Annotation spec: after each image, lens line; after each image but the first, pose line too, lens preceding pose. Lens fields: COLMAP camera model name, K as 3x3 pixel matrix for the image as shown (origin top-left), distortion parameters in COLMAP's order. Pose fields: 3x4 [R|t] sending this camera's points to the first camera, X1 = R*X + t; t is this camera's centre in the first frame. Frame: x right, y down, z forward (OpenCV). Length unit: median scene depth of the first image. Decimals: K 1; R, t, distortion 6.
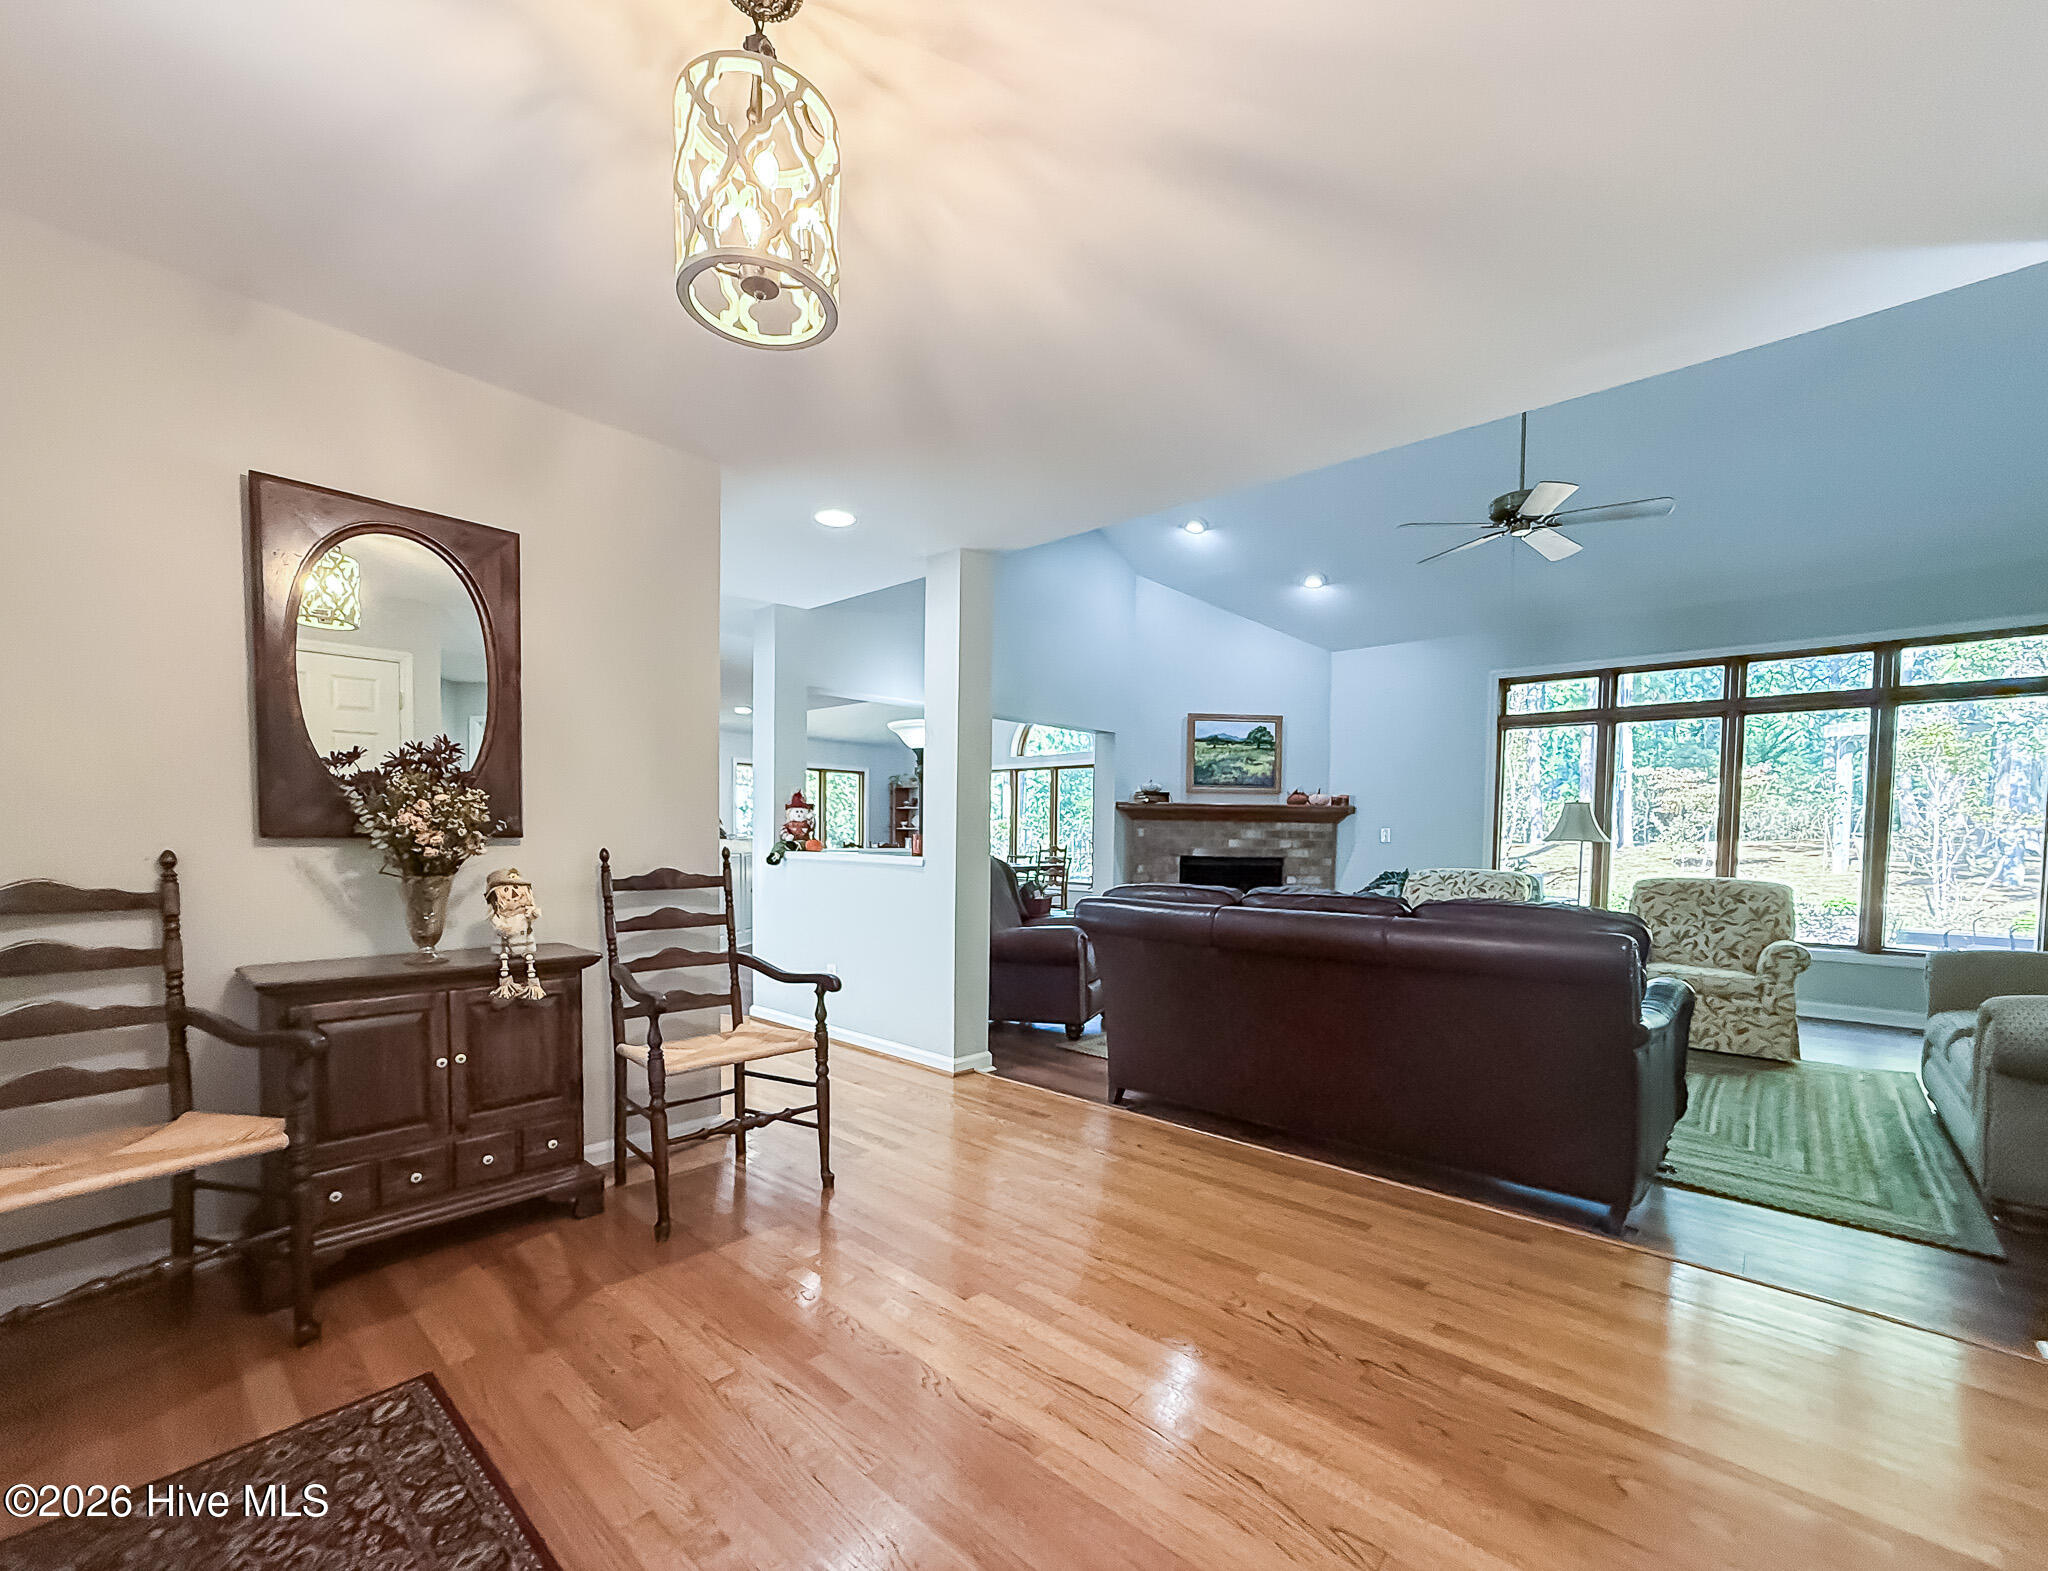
lens RADIAL K [[867.6, 0, 1018.3], [0, 867.6, 864.6], [0, 0, 1]] dist [-0.013046, 0.000207]
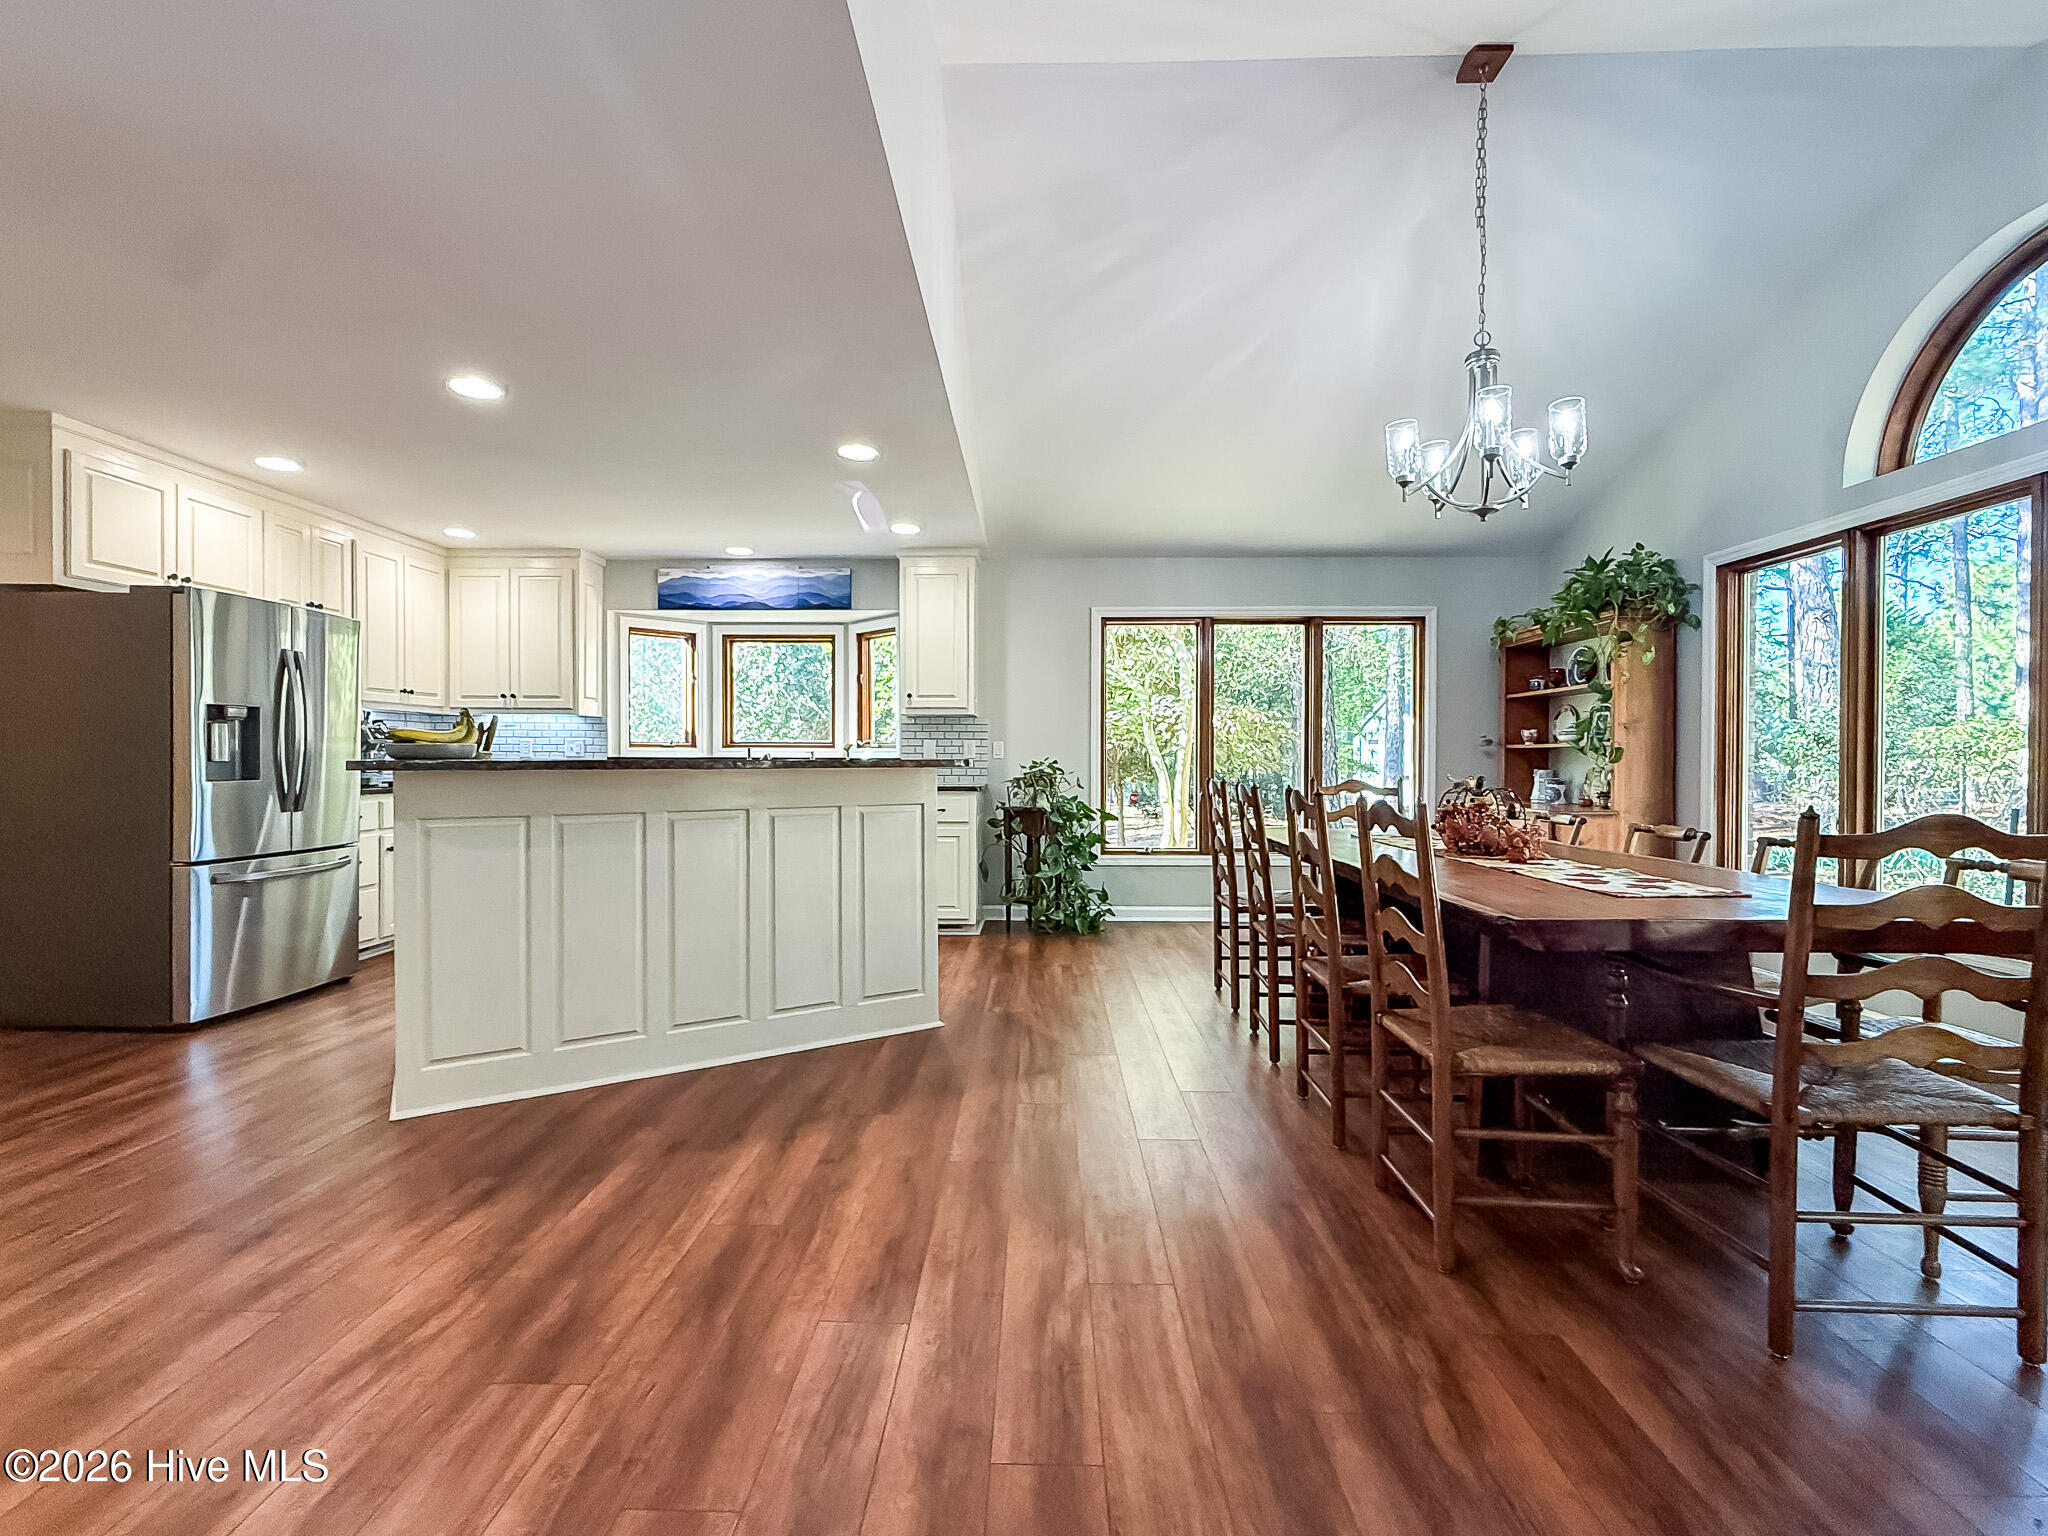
lens RADIAL K [[928.4, 0, 1024.0], [0, 928.4, 768.0], [0, 0, 1]] dist [0.010386, 0.000017]
pose [[0.656929, -0.002731, -0.753947, 0.079630], [-0.022242, 0.999488, -0.023000, -0.029420], [0.753624, 0.031879, 0.656532, 0.994827]]
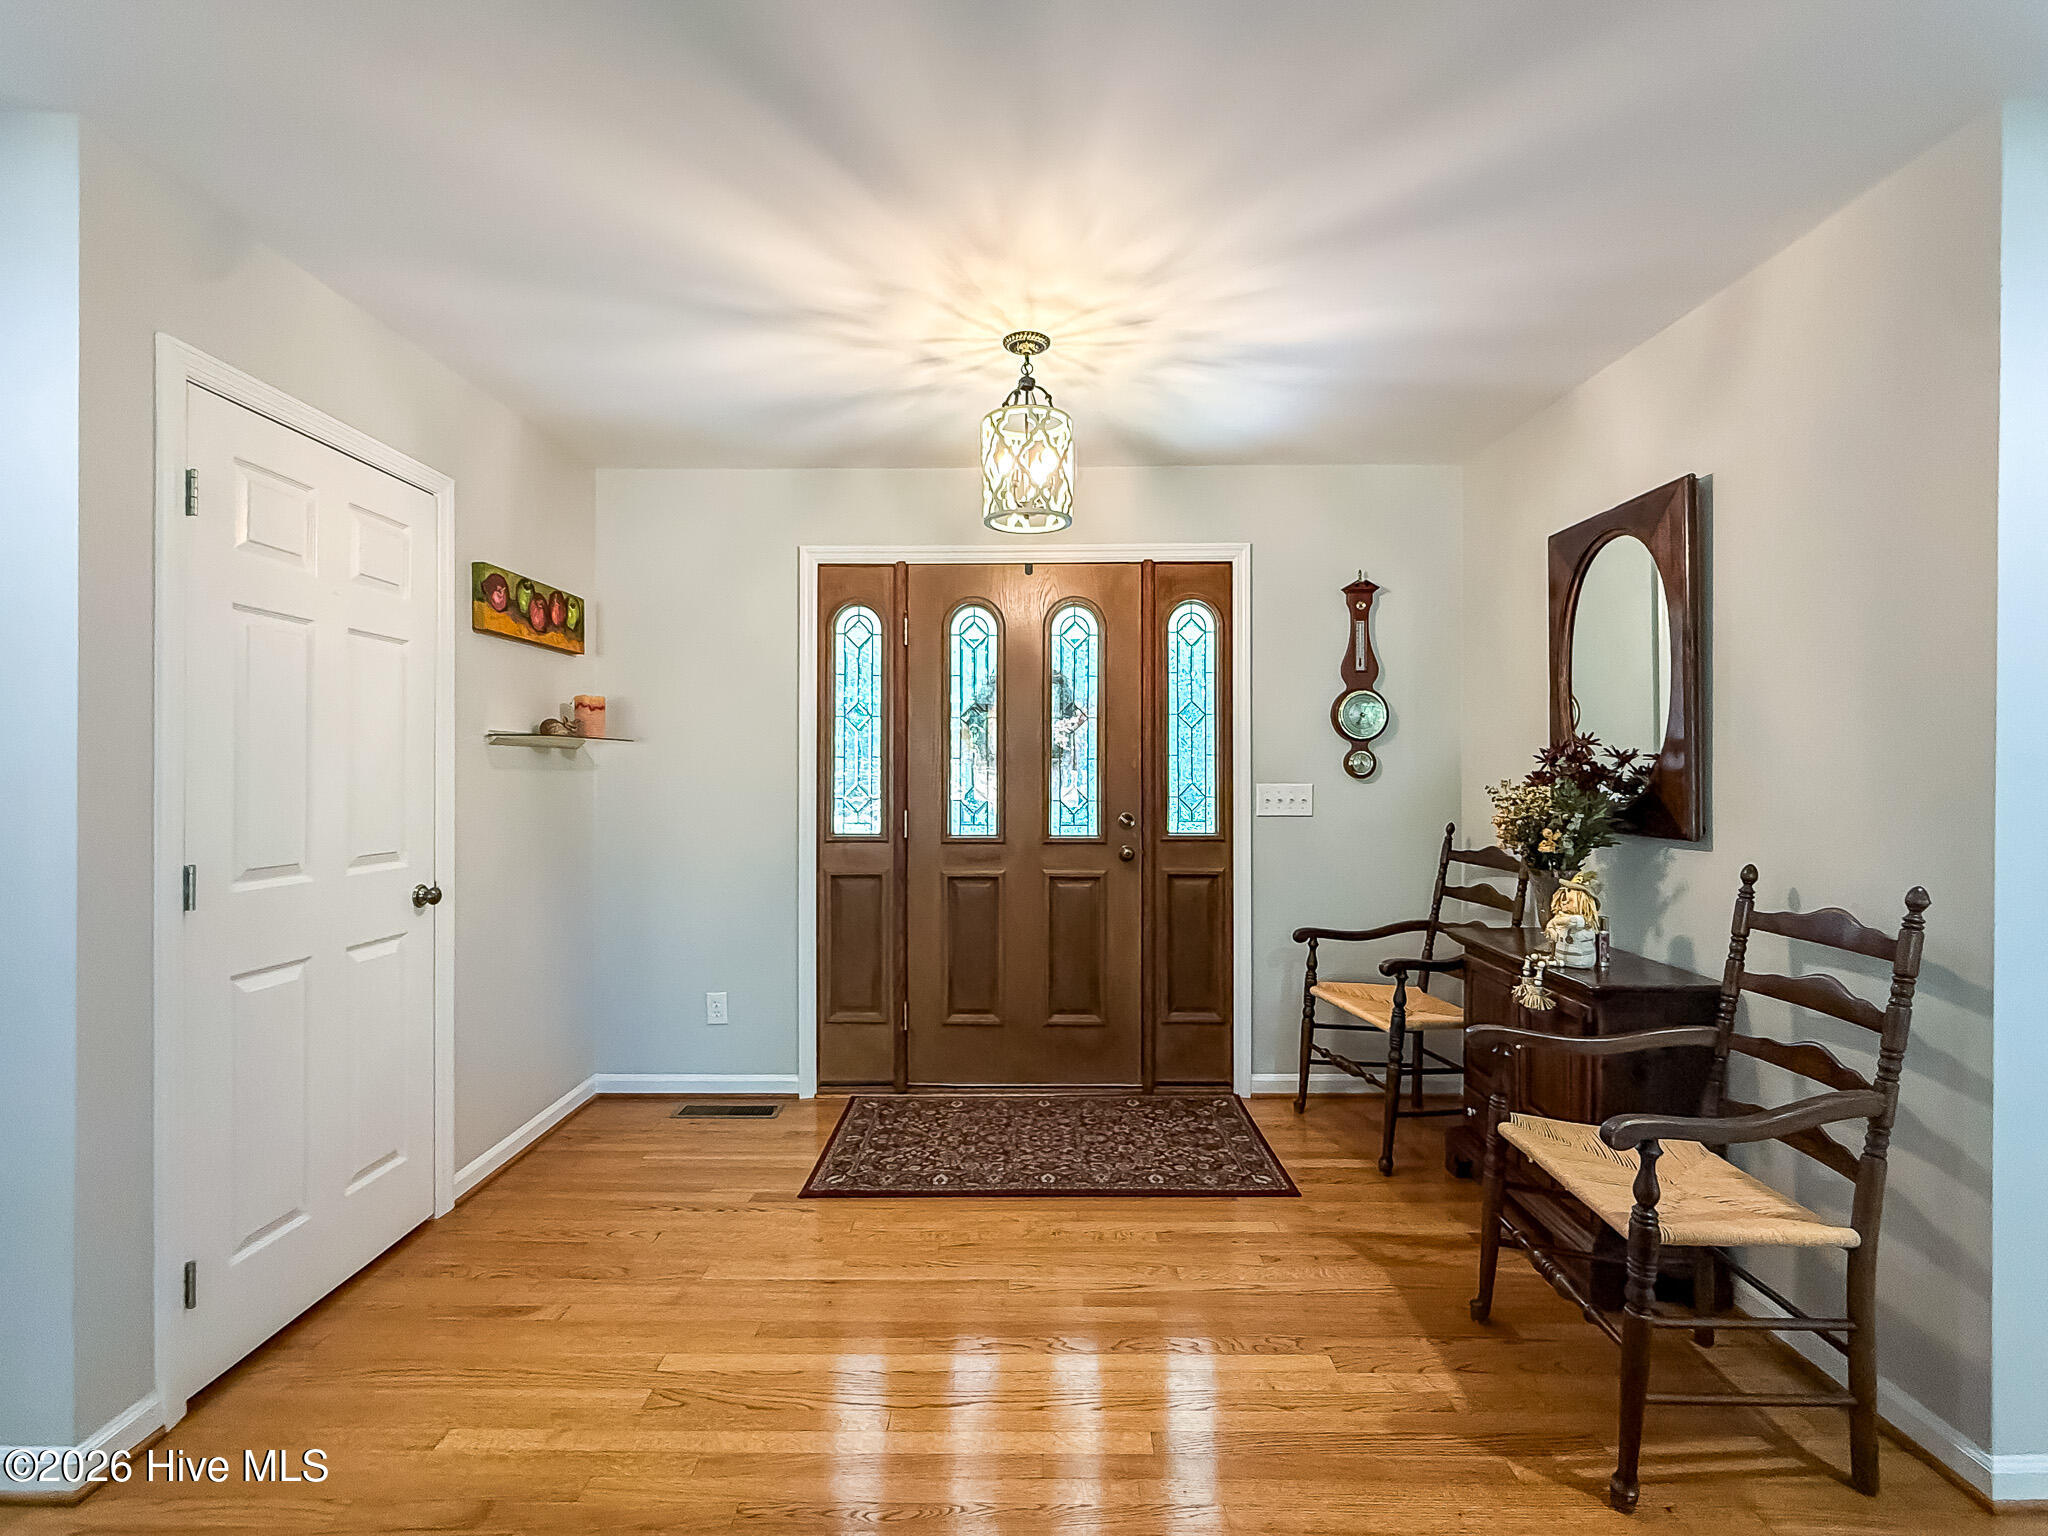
lens RADIAL K [[910.3, 0, 1016.5], [0, 910.3, 768.3], [0, 0, 1]] dist [-0.000597, -0.000344]
pose [[-0.747445, -0.012070, -0.664214, 0.169355], [-0.034011, 0.999219, 0.020116, -0.034258], [0.663452, 0.037626, -0.747272, 0.431757]]
